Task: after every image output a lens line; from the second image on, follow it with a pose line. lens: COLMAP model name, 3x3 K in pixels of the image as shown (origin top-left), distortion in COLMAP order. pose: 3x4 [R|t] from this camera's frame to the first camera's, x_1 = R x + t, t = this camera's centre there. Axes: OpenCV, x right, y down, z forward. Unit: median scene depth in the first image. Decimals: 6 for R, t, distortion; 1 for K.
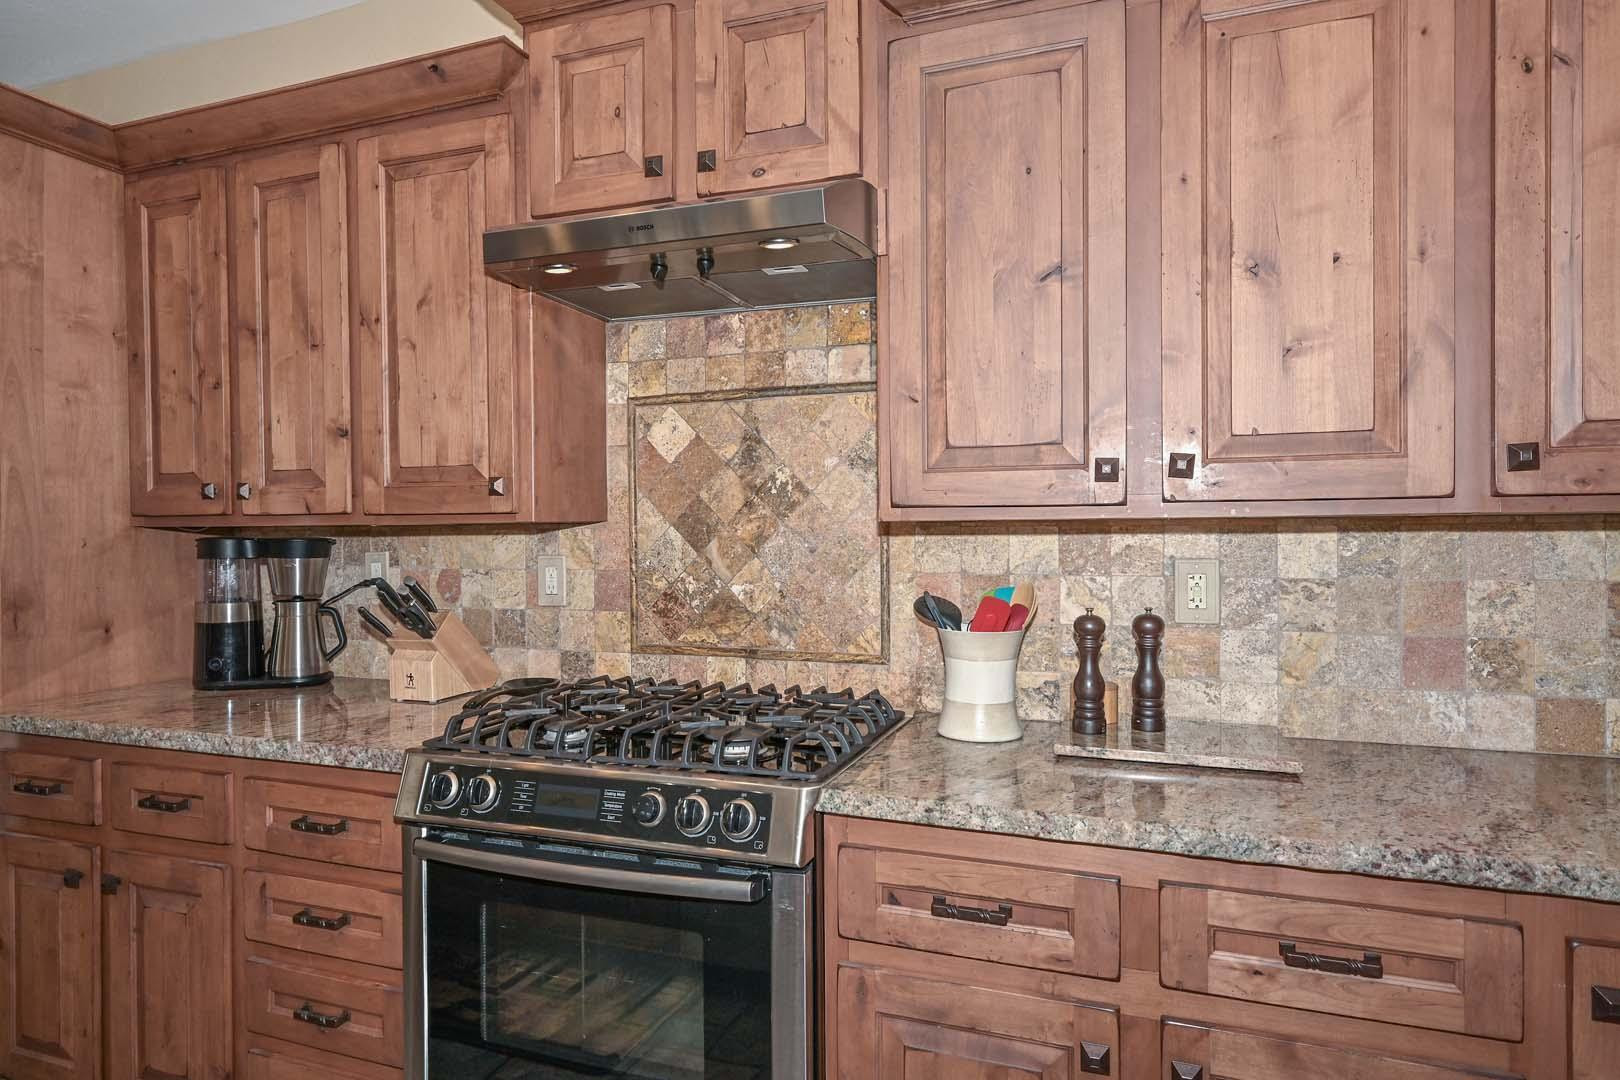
lens RADIAL K [[938.9, 0, 801.6], [0, 938.9, 537.1], [0, 0, 1]] dist [0.006205, -0.003024]
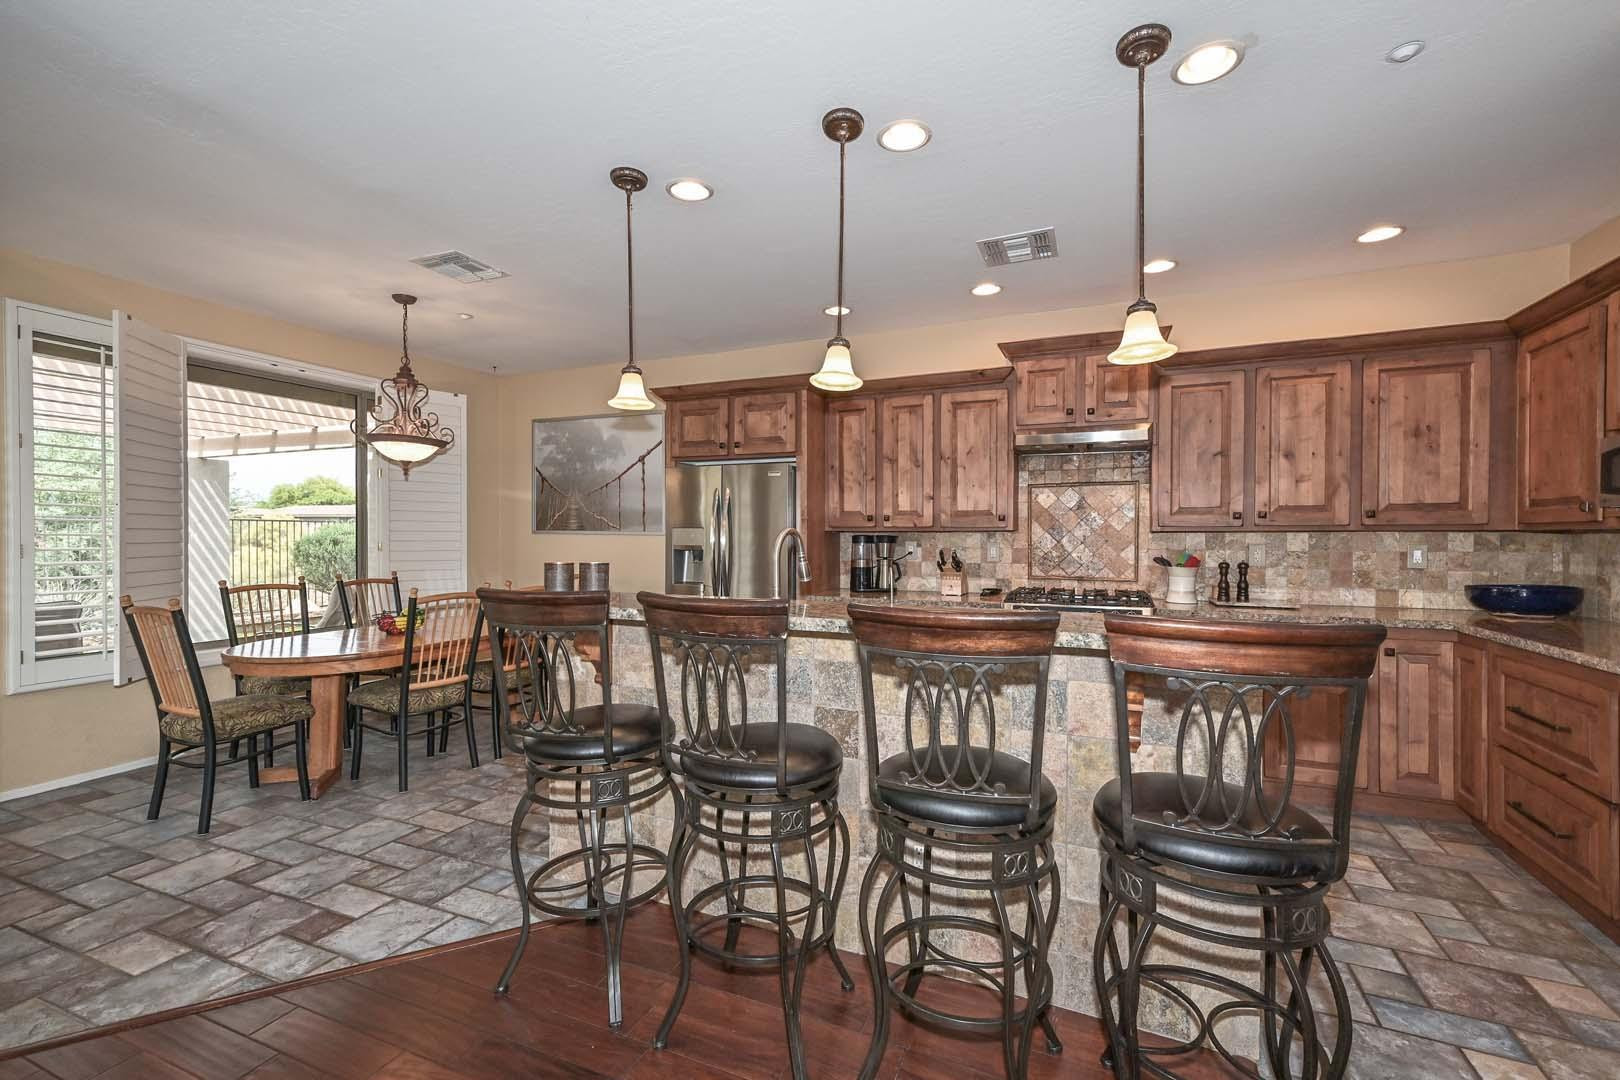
lens RADIAL K [[682.2, 0, 809.1], [0, 682.2, 542.3], [0, 0, 1]] dist [0.007247, 0.000598]
pose [[0.998360, 0.007878, -0.056709, -0.764488], [-0.007669, 0.999963, 0.003900, 0.016607], [0.056737, -0.003459, 0.998383, -1.085878]]
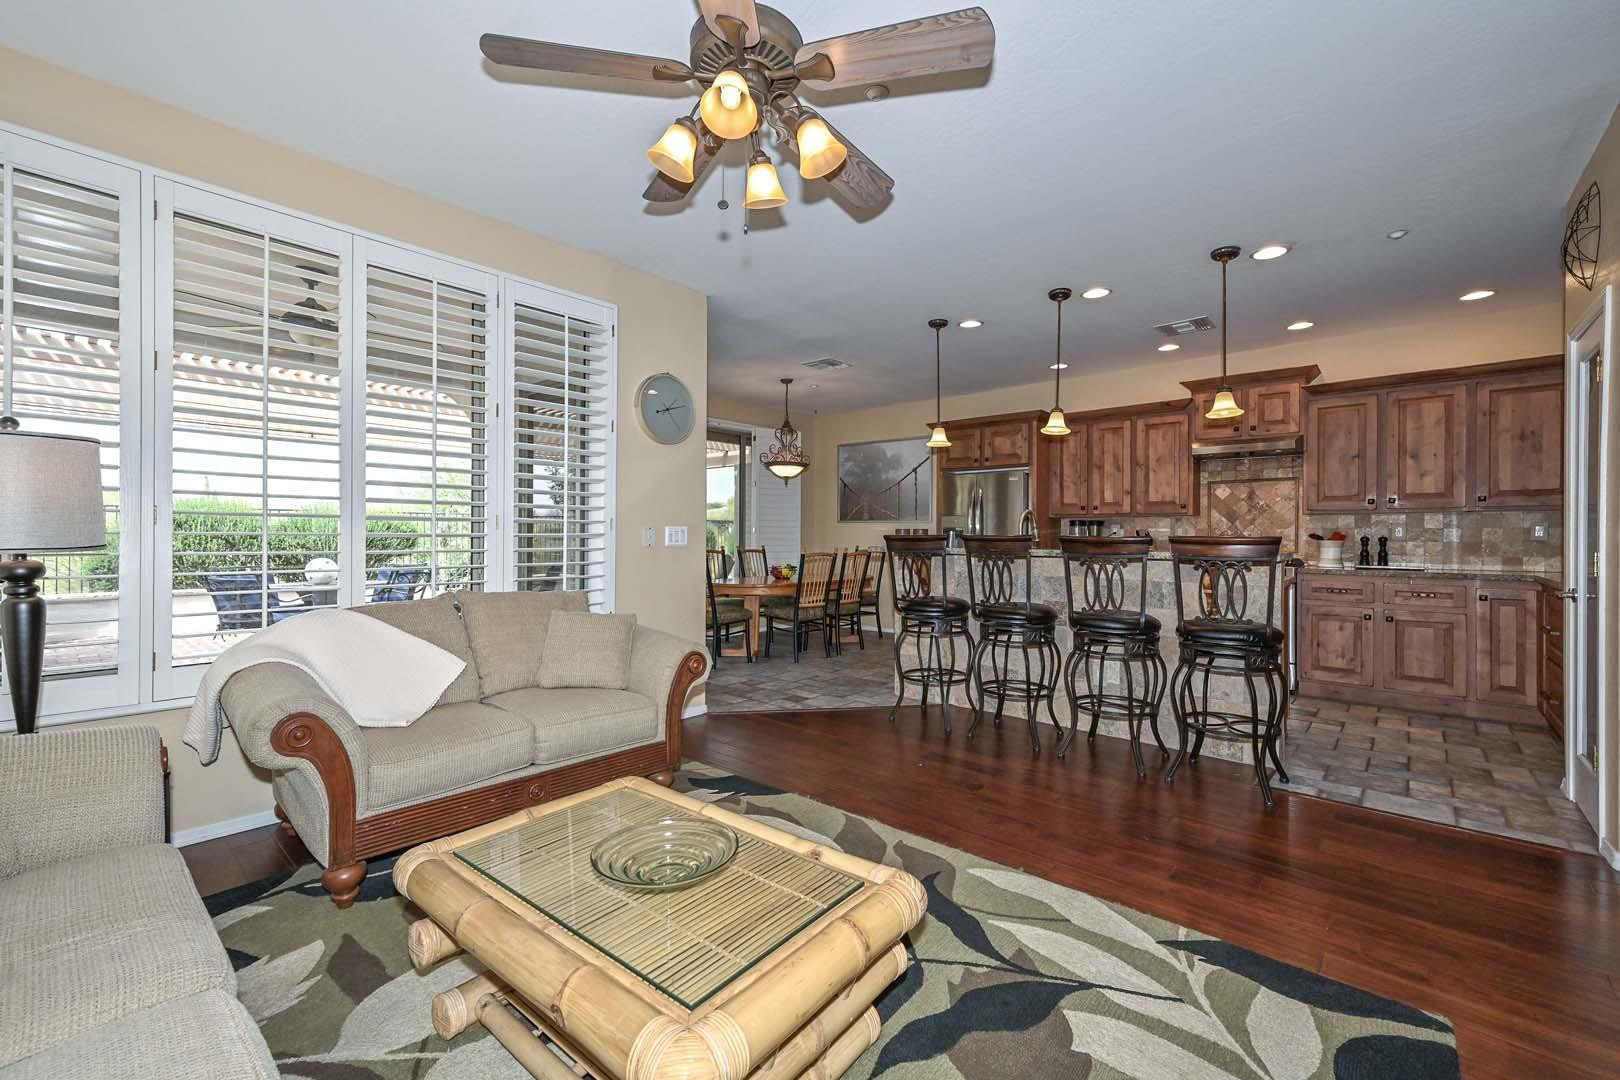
lens RADIAL K [[657.6, 0, 827.4], [0, 657.6, 536.6], [0, 0, 1]] dist [0.012528, -0.000093]
pose [[0.935845, 0.009977, -0.352270, -0.725543], [-0.011543, 0.999931, -0.002345, 0.097542], [0.352222, 0.006261, 0.935896, -2.113222]]
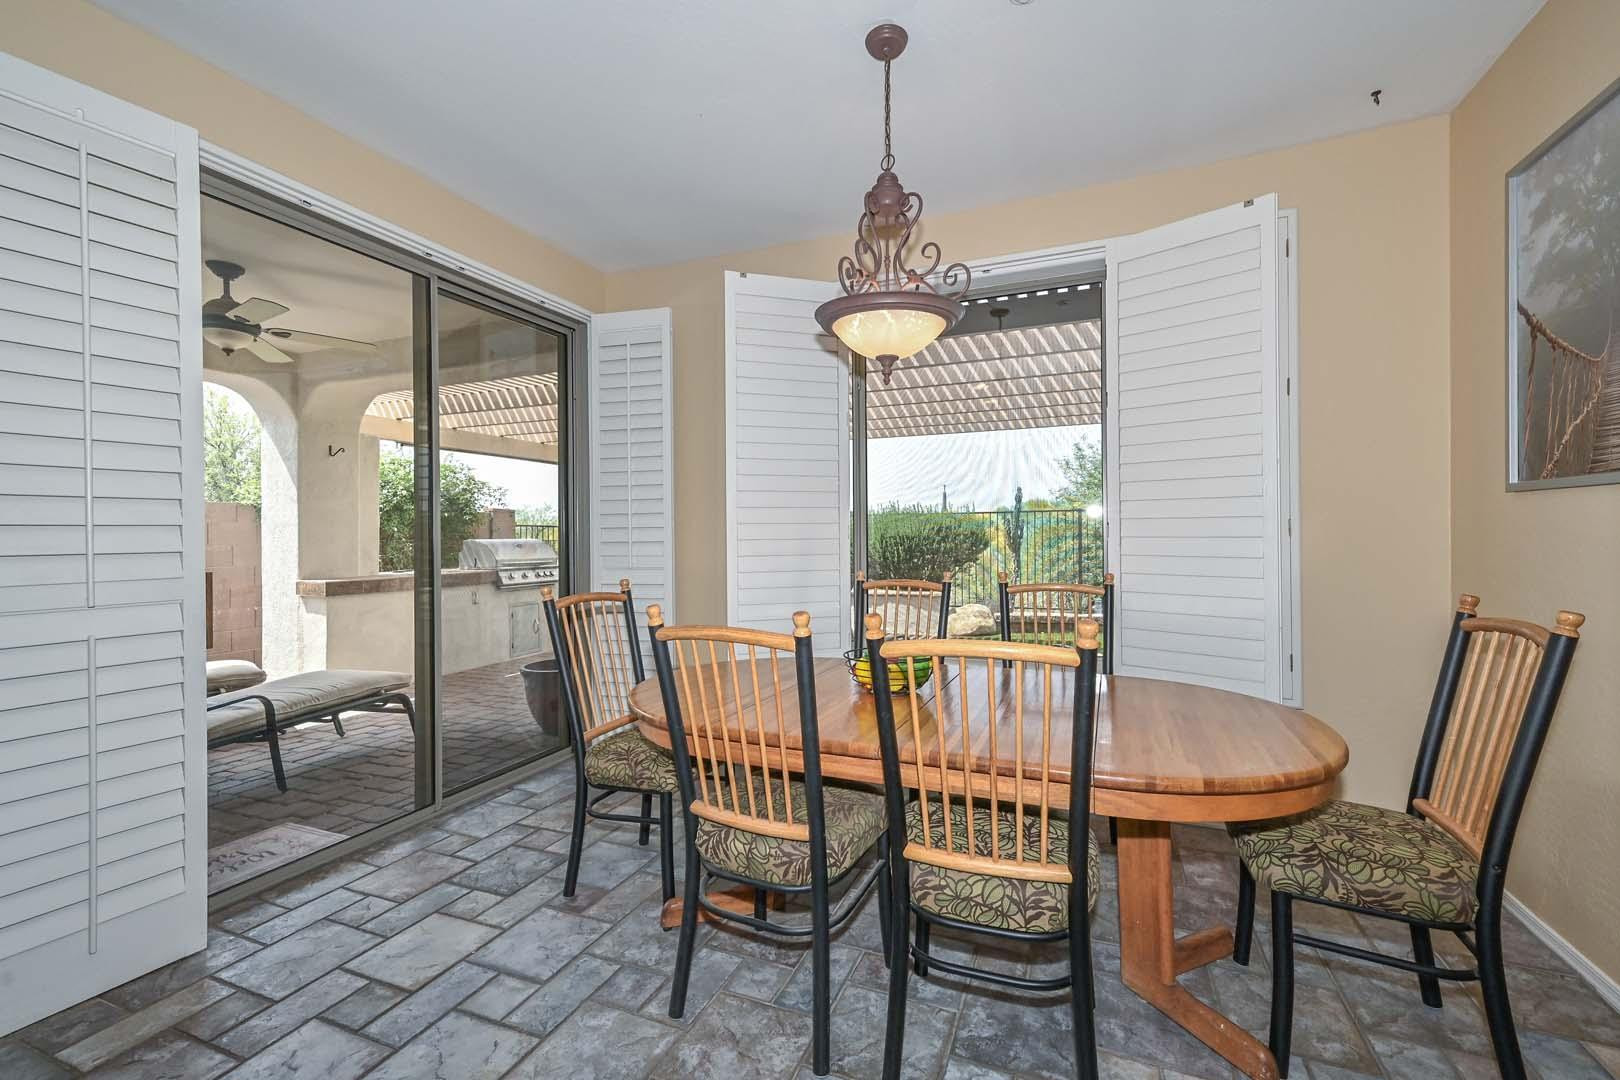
lens RADIAL K [[657.6, 0, 818.8], [0, 657.6, 539.5], [0, 0, 1]] dist [0.012528, -0.000093]
pose [[-0.018188, 0.013925, -0.999738, -1.064856], [0.004096, 0.999896, 0.013852, 0.057710], [0.999826, -0.003843, -0.018243, 0.756746]]
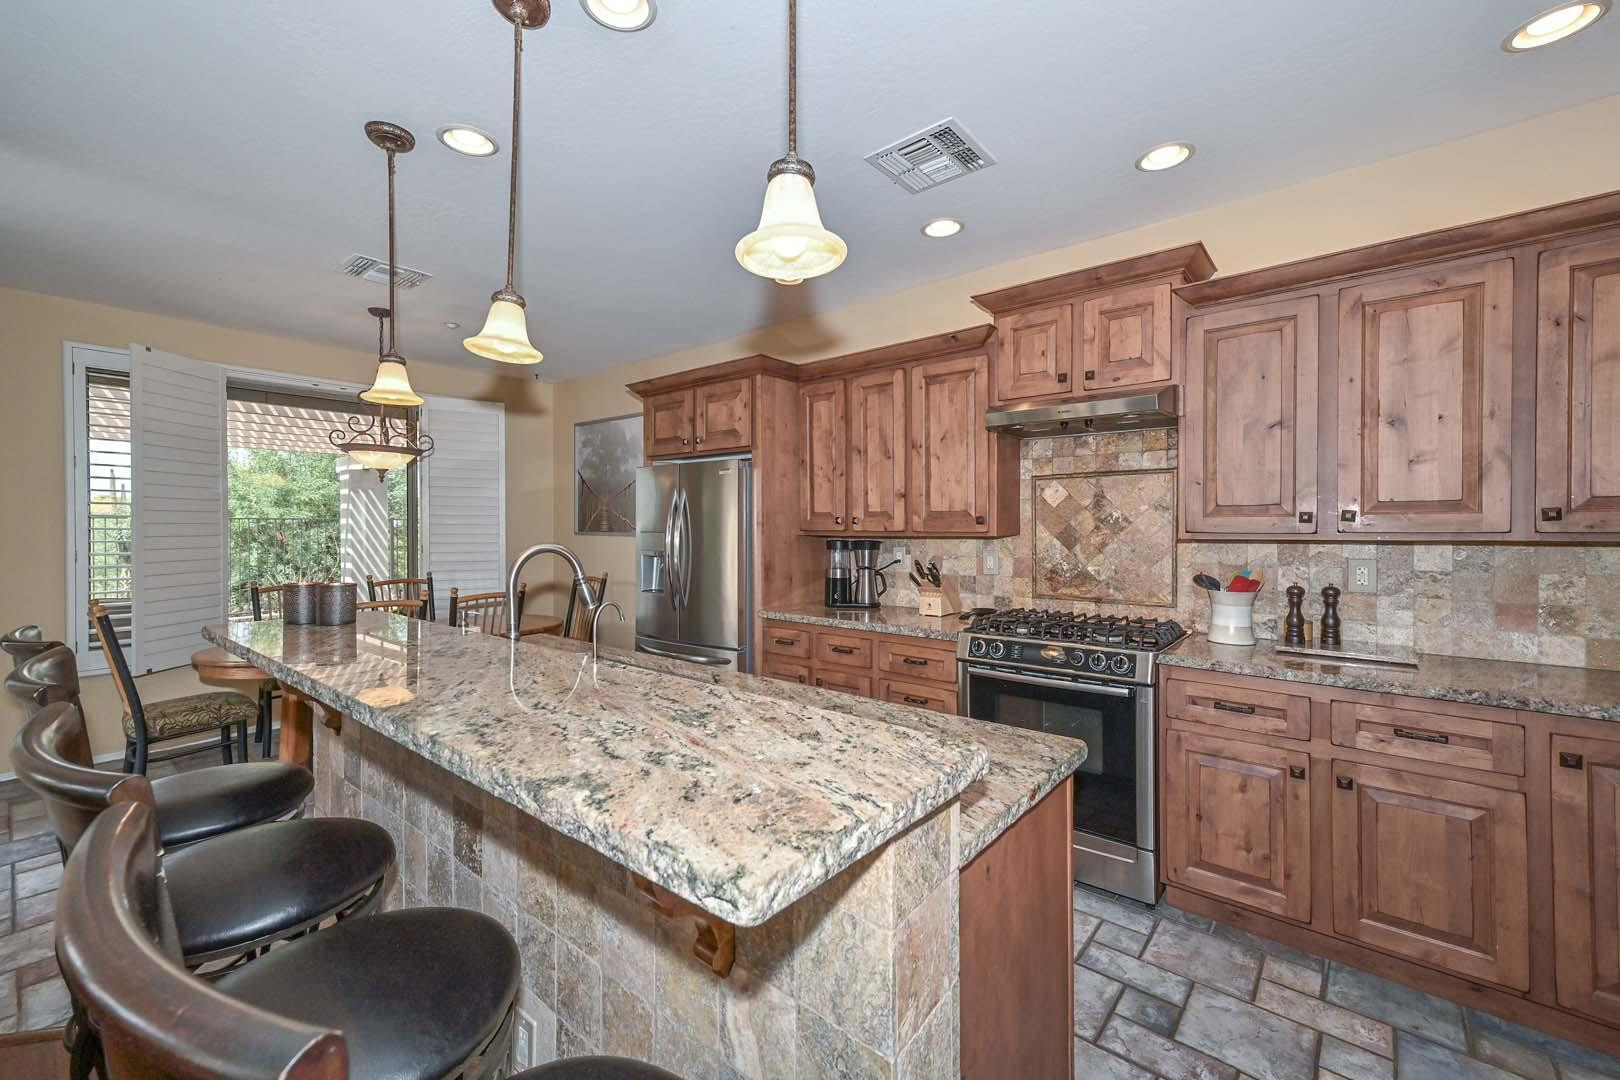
lens RADIAL K [[657.6, 0, 805.5], [0, 657.6, 531.8], [0, 0, 1]] dist [0.012528, -0.000093]
pose [[0.941906, 0.006344, -0.335818, -0.181313], [-0.005954, 0.999980, 0.002192, -0.026625], [0.335825, -0.000065, 0.941924, -0.601737]]
